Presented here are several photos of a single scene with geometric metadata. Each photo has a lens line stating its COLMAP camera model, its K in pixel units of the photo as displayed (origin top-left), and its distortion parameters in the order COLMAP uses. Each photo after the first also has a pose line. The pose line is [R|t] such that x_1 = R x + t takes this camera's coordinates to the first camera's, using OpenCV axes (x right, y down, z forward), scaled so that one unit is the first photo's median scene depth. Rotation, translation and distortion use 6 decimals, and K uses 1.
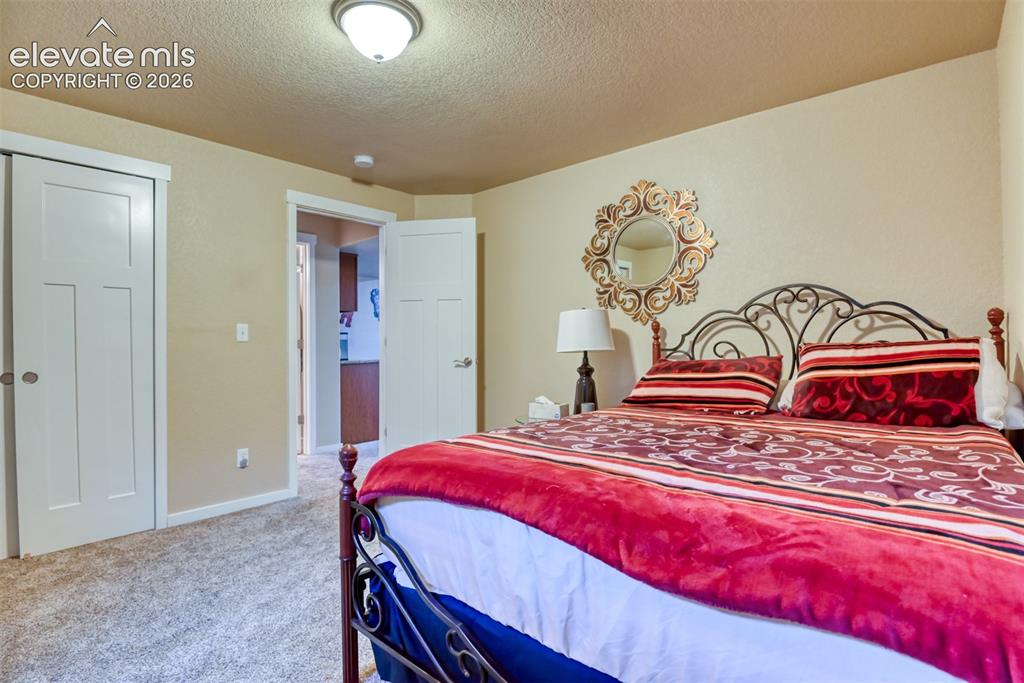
lens RADIAL K [[499.7, 0, 512.0], [0, 499.7, 341.5], [0, 0, 1]] dist [0.000173, -0.000044]
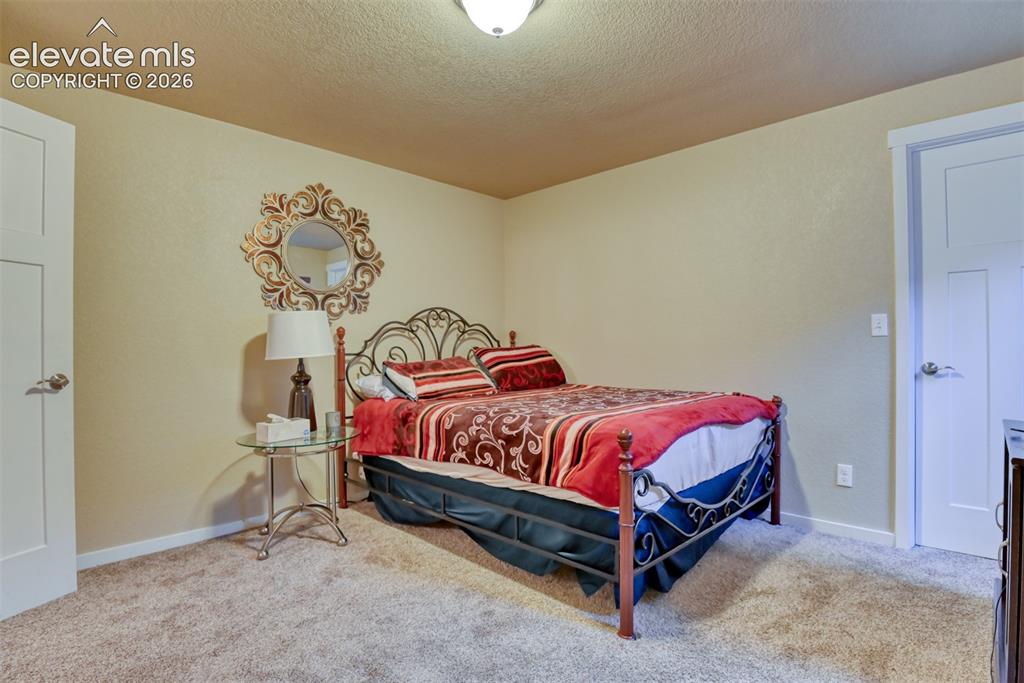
lens RADIAL K [[521.2, 0, 512.0], [0, 521.2, 341.5], [0, 0, 1]] dist [-0.000125, -0.000030]
pose [[0.065948, 0.019075, 0.997641, -0.791587], [0.004134, 0.999803, -0.019389, 0.011972], [-0.997814, 0.005403, 0.065856, 0.594986]]
